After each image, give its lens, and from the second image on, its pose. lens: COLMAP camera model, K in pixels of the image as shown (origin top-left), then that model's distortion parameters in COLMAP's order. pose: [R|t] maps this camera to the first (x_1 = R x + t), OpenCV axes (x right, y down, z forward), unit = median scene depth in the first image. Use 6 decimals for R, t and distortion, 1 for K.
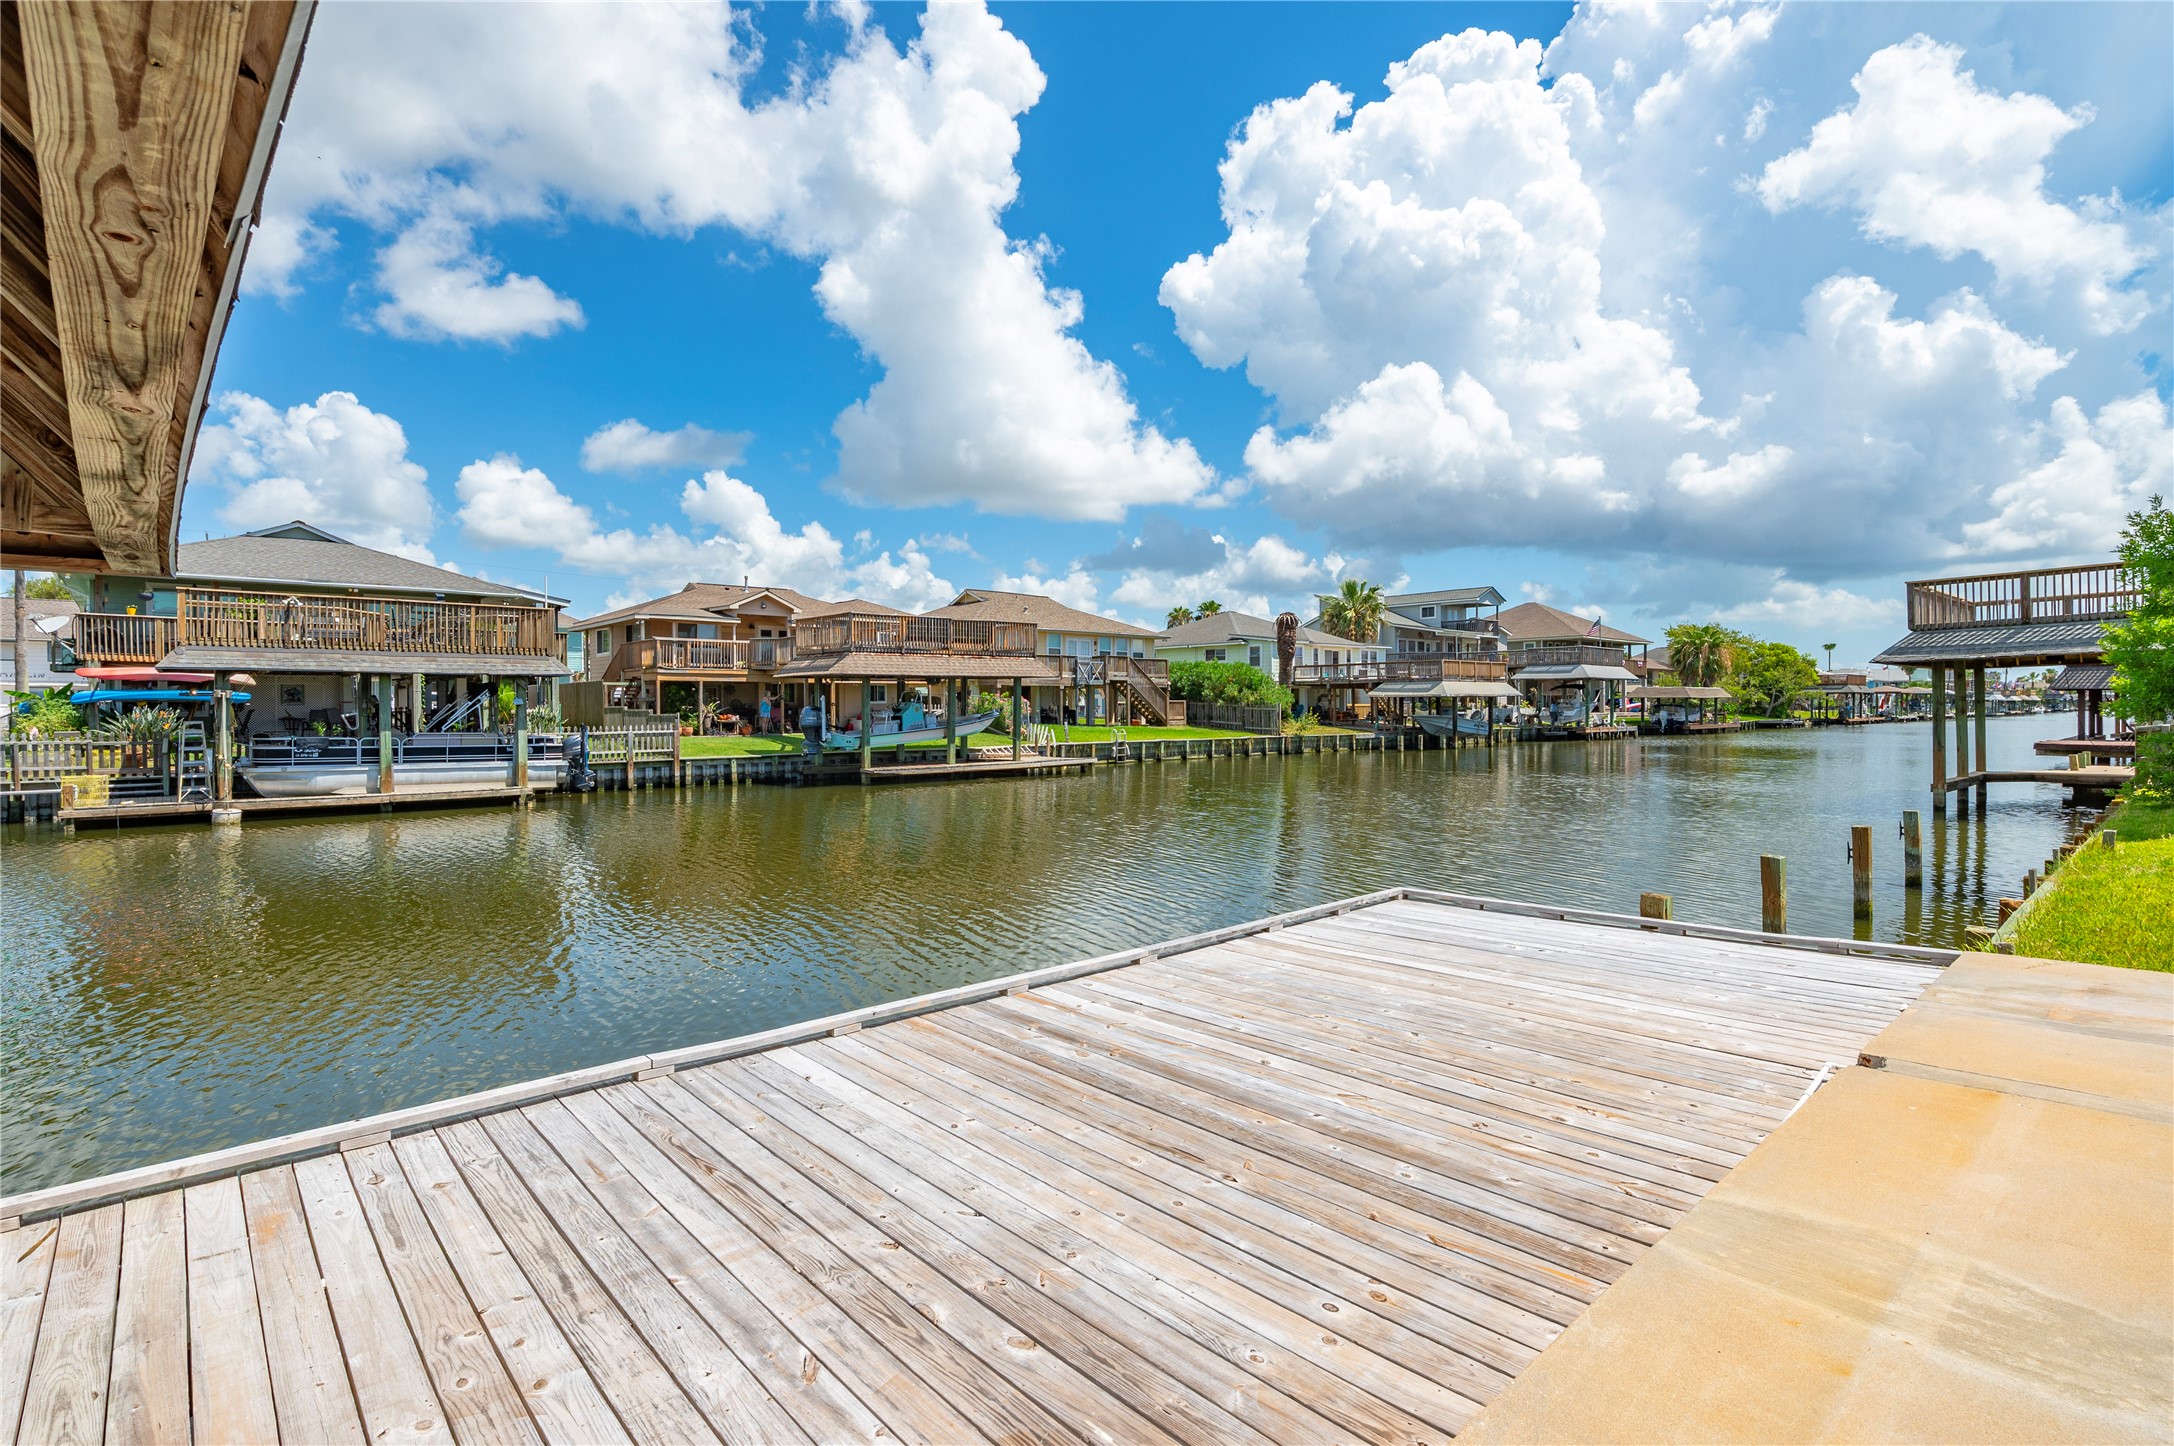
lens RADIAL K [[1065.2, 0, 1104.7], [0, 1065.2, 722.6], [0, 0, 1]] dist [-0.010155, -0.000434]
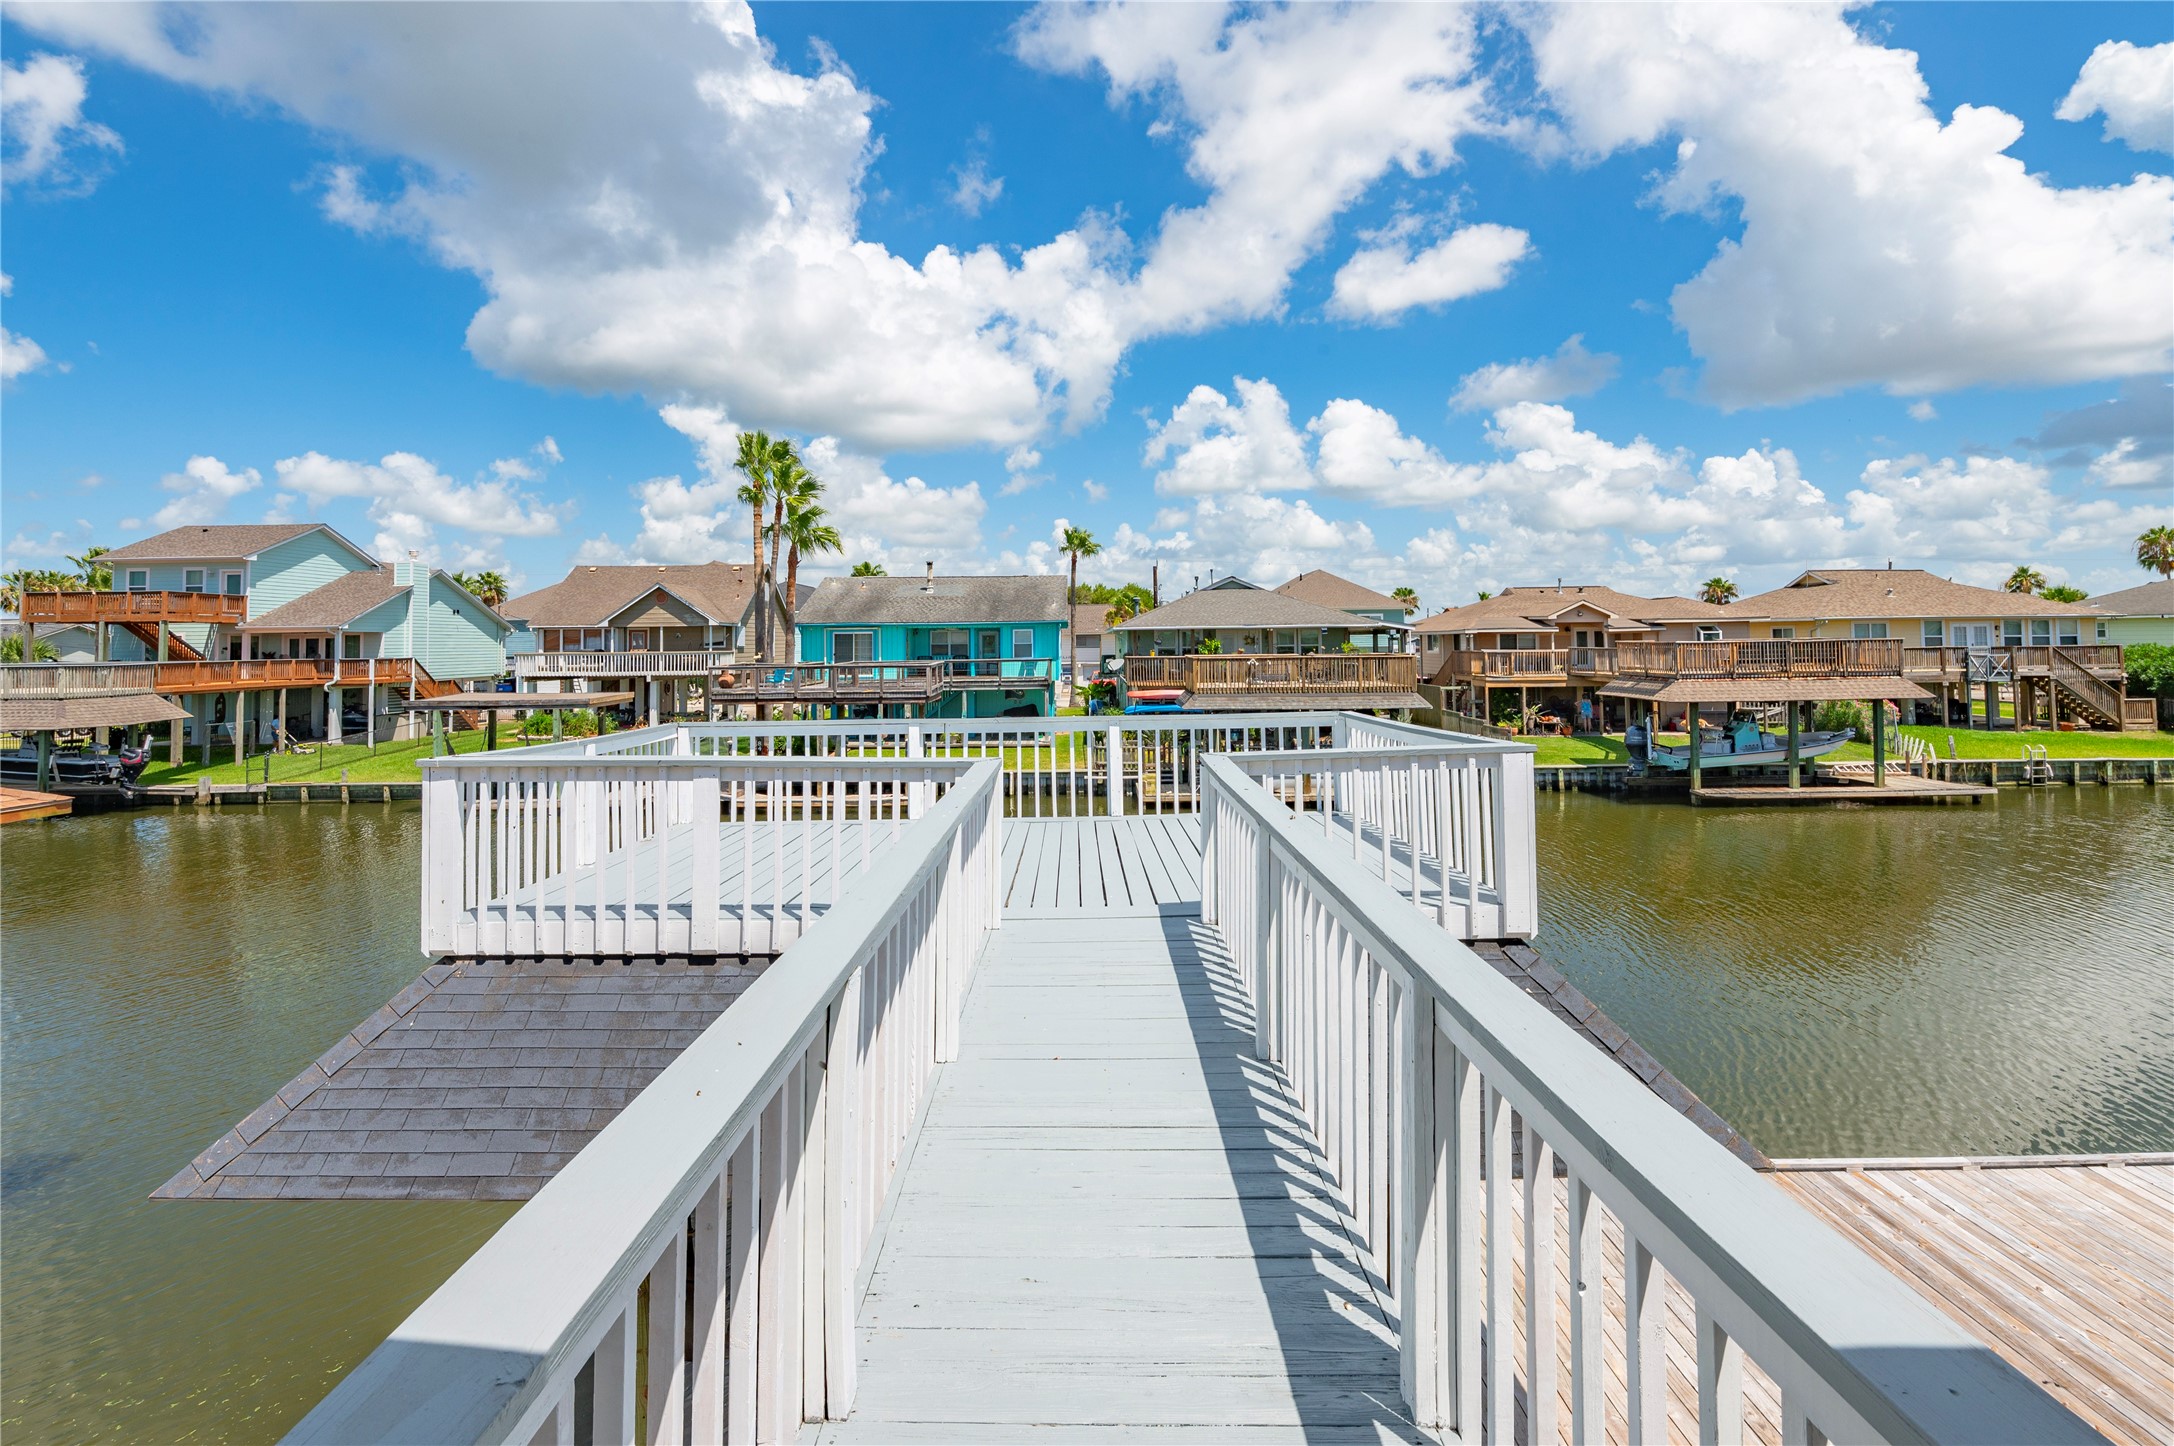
lens RADIAL K [[1023.4, 0, 1056.9], [0, 1023.4, 609.5], [0, 0, 1]] dist [-0.002741, -0.001684]
pose [[0.720820, -0.030482, -0.692452, 0.023846], [-0.000294, 0.999019, -0.044283, -0.088408], [0.693122, 0.032124, 0.720104, -0.162729]]
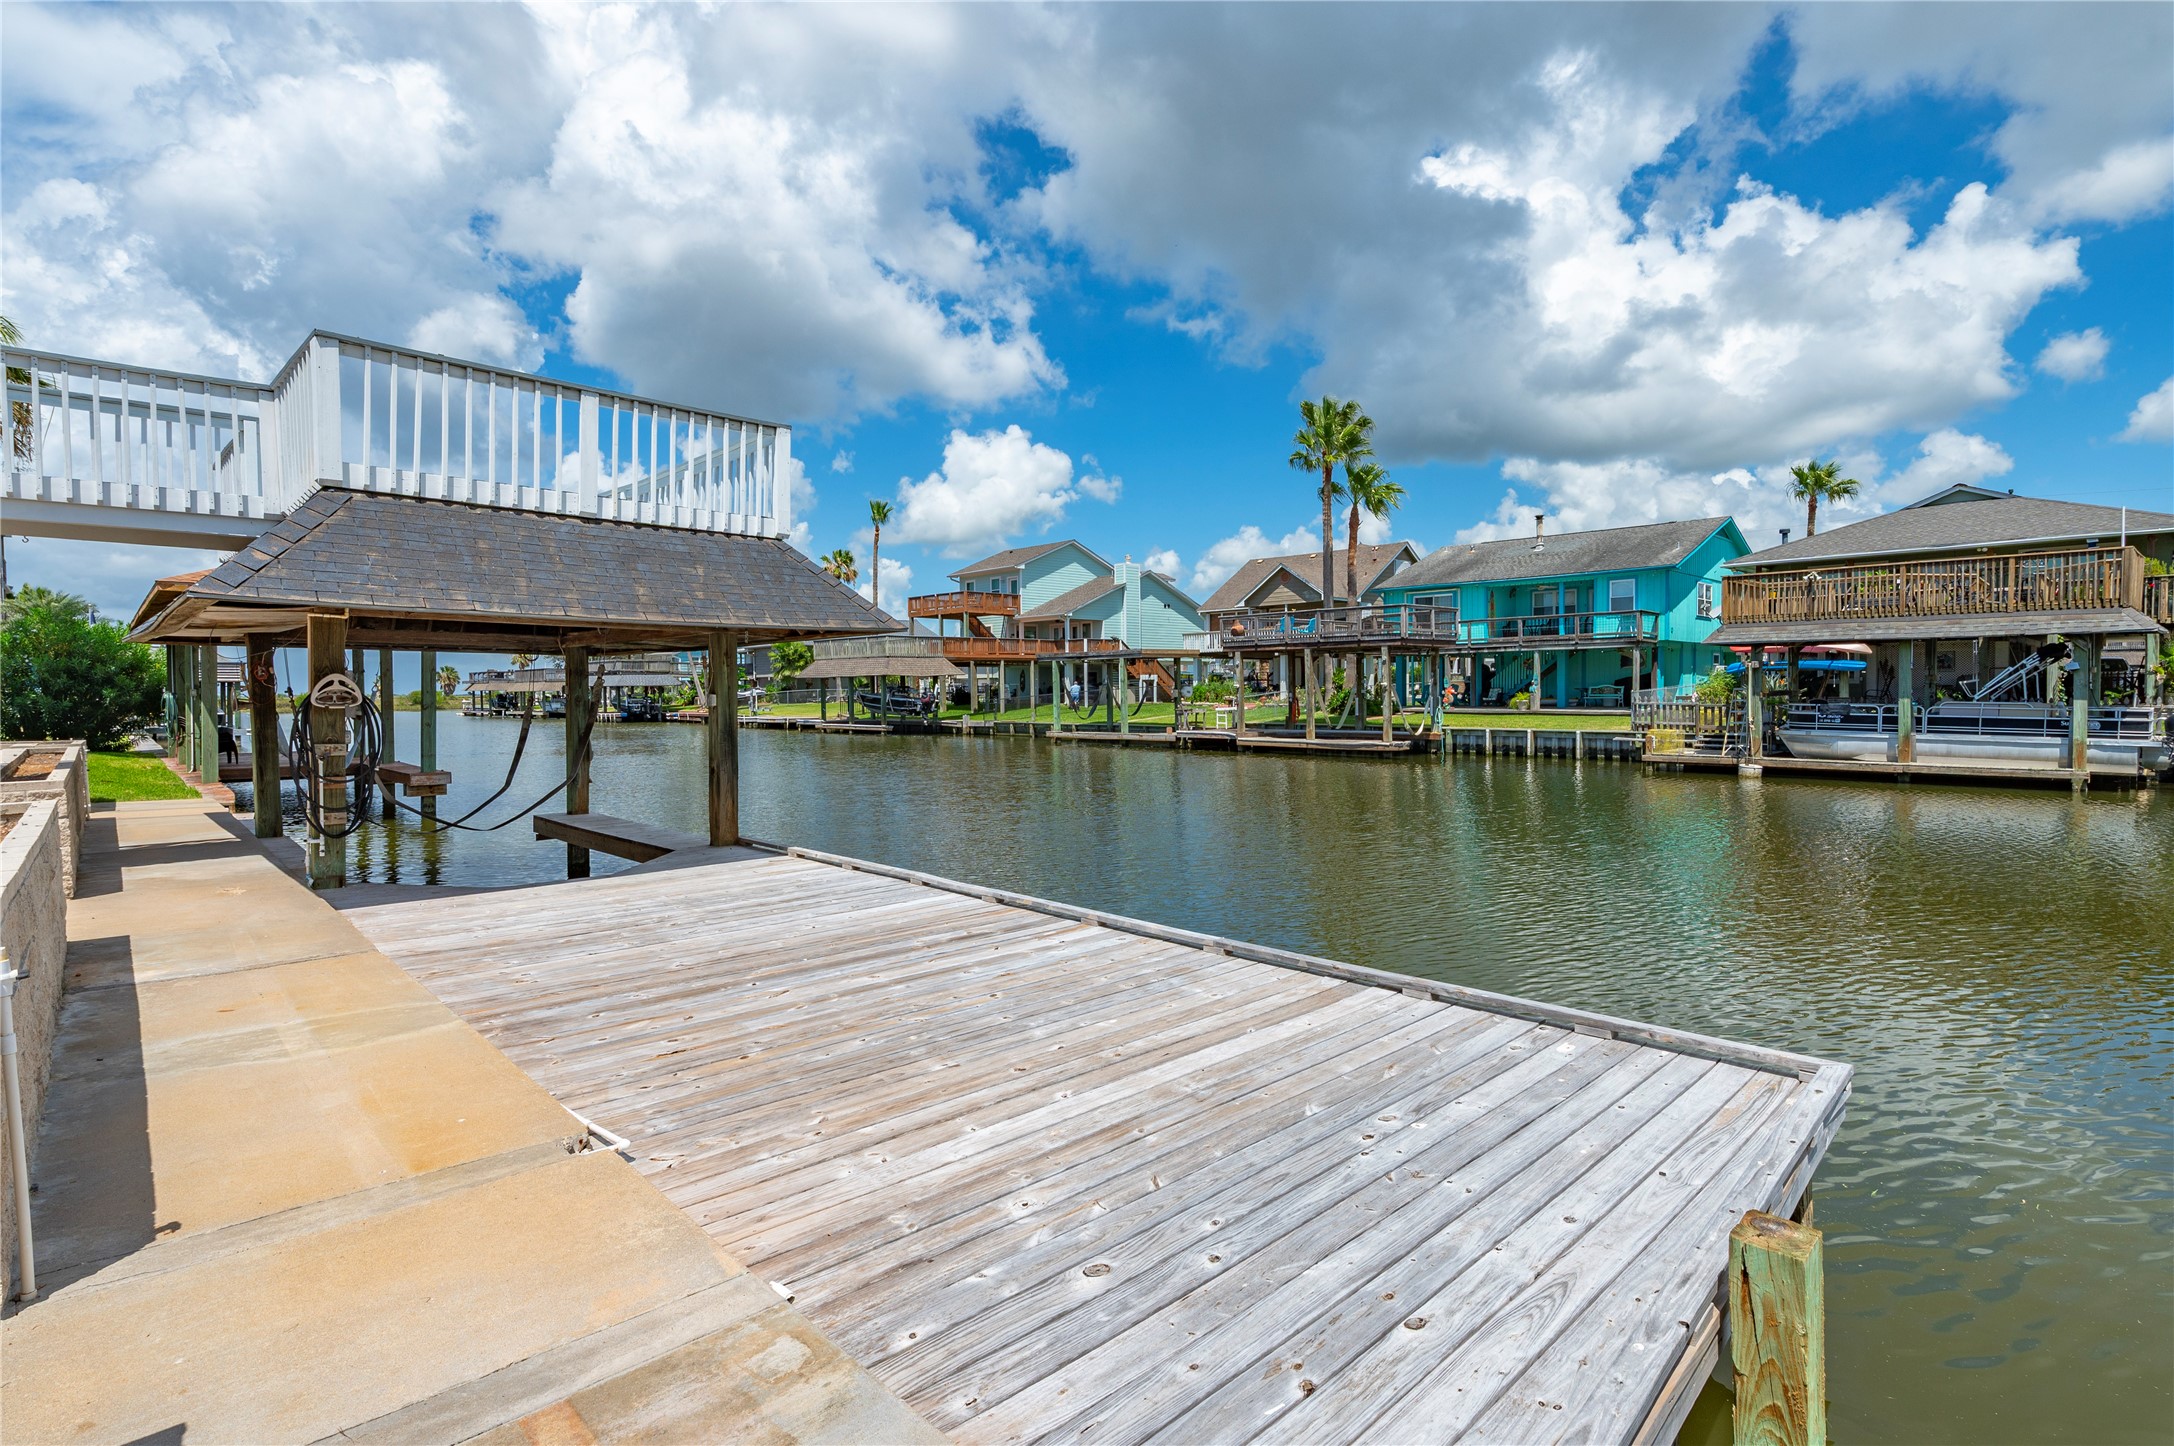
lens RADIAL K [[1023.4, 0, 1086.0], [0, 1023.4, 715.7], [0, 0, 1]] dist [-0.002741, -0.001684]
pose [[0.017451, 0.032916, -0.999306, 0.189116], [-0.004509, 0.999450, 0.032842, -0.003252], [0.999838, 0.003933, 0.017590, 0.174073]]
